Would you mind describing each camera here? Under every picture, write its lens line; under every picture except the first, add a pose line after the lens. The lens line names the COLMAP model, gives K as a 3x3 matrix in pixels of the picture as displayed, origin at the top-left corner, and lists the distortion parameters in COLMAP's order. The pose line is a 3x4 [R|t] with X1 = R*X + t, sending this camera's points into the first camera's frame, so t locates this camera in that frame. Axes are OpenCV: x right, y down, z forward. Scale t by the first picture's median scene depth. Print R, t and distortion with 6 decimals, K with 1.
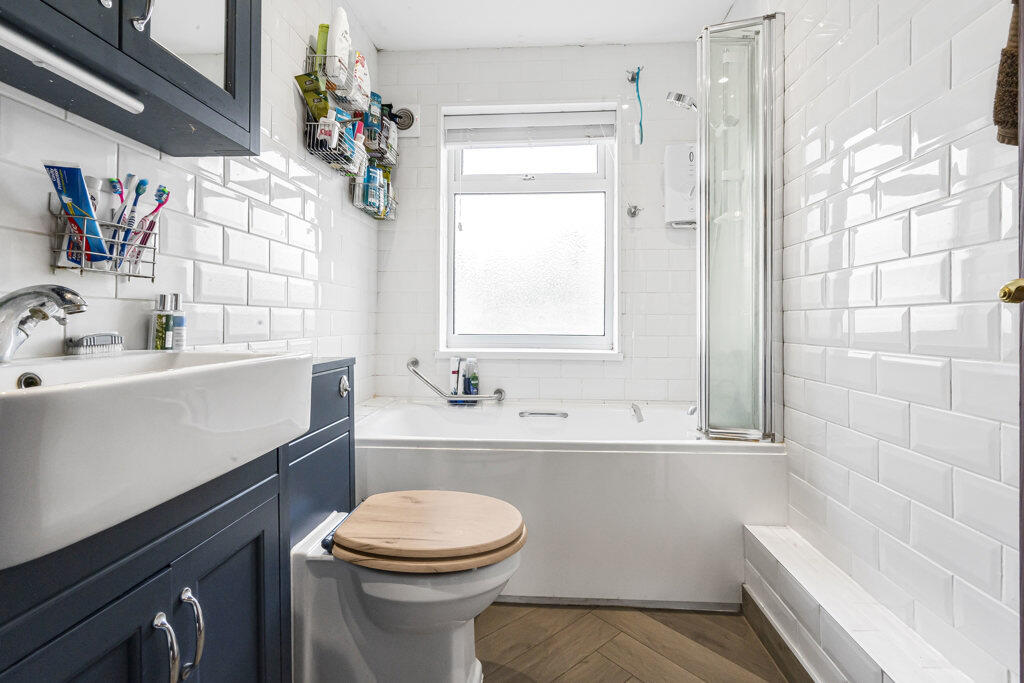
lens RADIAL K [[474.5, 0, 509.0], [0, 474.5, 326.1], [0, 0, 1]] dist [0.003978, -0.000111]
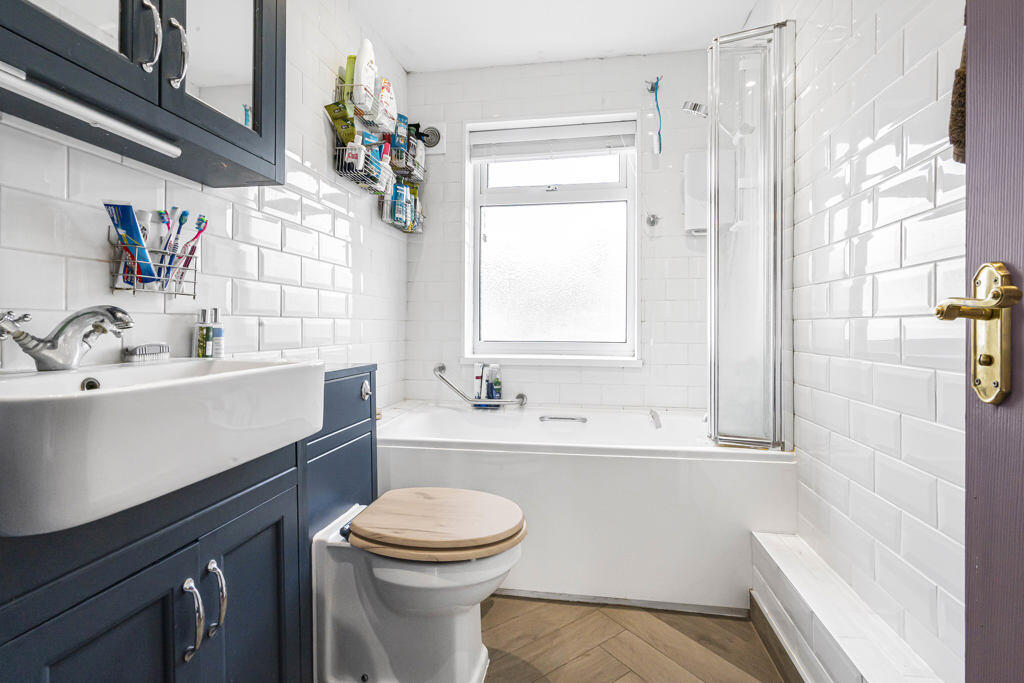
lens RADIAL K [[474.5, 0, 513.5], [0, 474.5, 332.7], [0, 0, 1]] dist [0.003978, -0.000111]
pose [[0.995645, -0.000340, -0.093226, 0.092796], [0.000904, 0.999982, 0.006006, -0.012163], [0.093222, -0.006064, 0.995627, -0.055196]]
